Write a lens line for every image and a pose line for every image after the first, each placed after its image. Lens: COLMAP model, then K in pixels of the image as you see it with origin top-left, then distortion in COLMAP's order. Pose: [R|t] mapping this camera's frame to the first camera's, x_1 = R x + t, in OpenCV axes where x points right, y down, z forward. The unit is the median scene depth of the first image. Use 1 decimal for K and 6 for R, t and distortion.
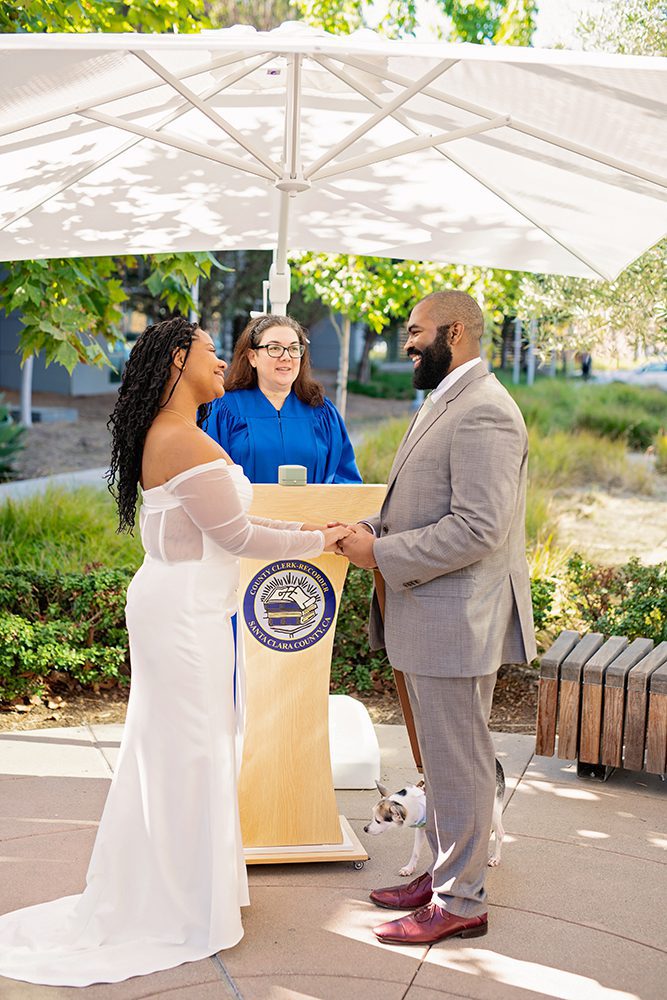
lens RADIAL K [[1383.5, 0, 333.5], [0, 1383.5, 500.0], [0, 0, 1]] dist [-0.000232, -0.074076]
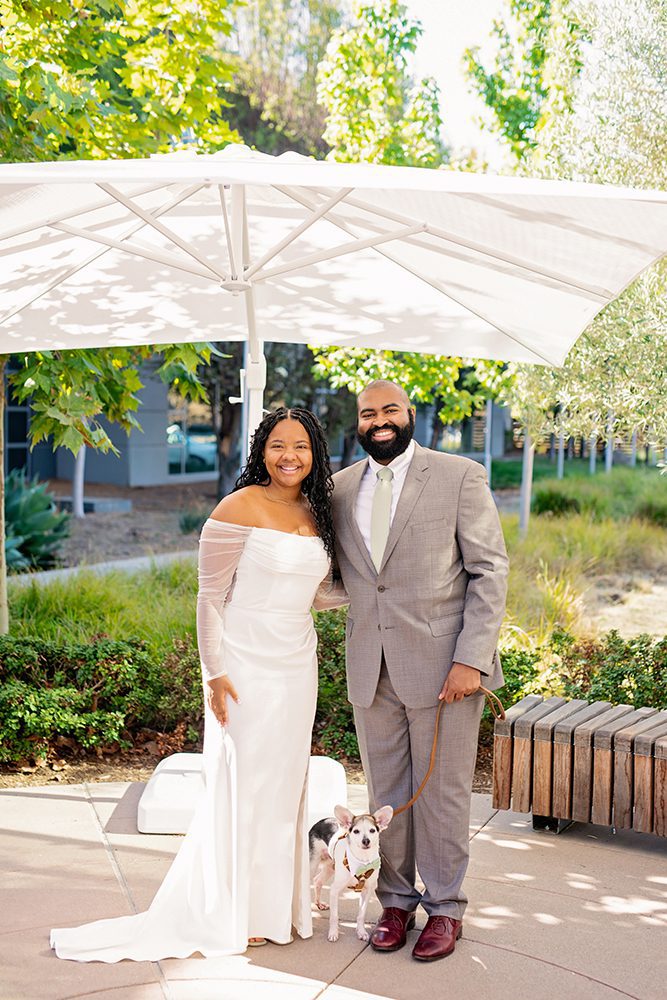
lens RADIAL K [[1453.5, 0, 352.7], [0, 1453.5, 520.3], [0, 0, 1]] dist [-0.016531, -0.000668]
pose [[0.998948, -0.003252, -0.045735, 0.074982], [0.000787, 0.998550, -0.053823, 0.018824], [0.045844, 0.053730, 0.997503, -0.111234]]
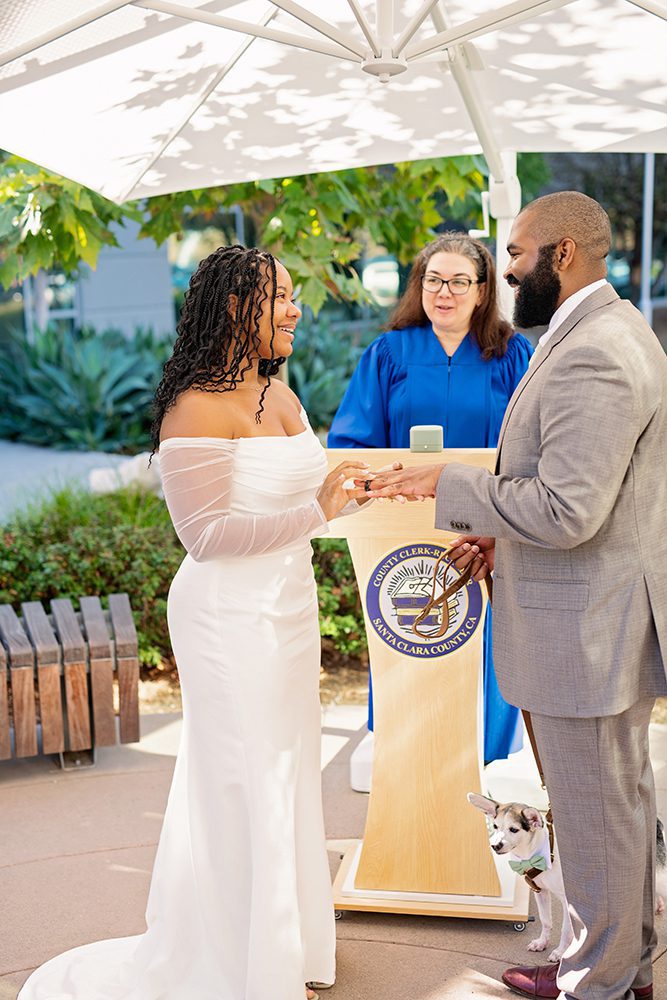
lens RADIAL K [[1383.5, 0, 333.5], [0, 1383.5, 500.0], [0, 0, 1]] dist [-0.000232, -0.074076]
pose [[0.931031, 0.010994, -0.364774, 0.141741], [0.009502, 0.998477, 0.054348, -0.017505], [0.364816, -0.054065, 0.929509, 0.160696]]
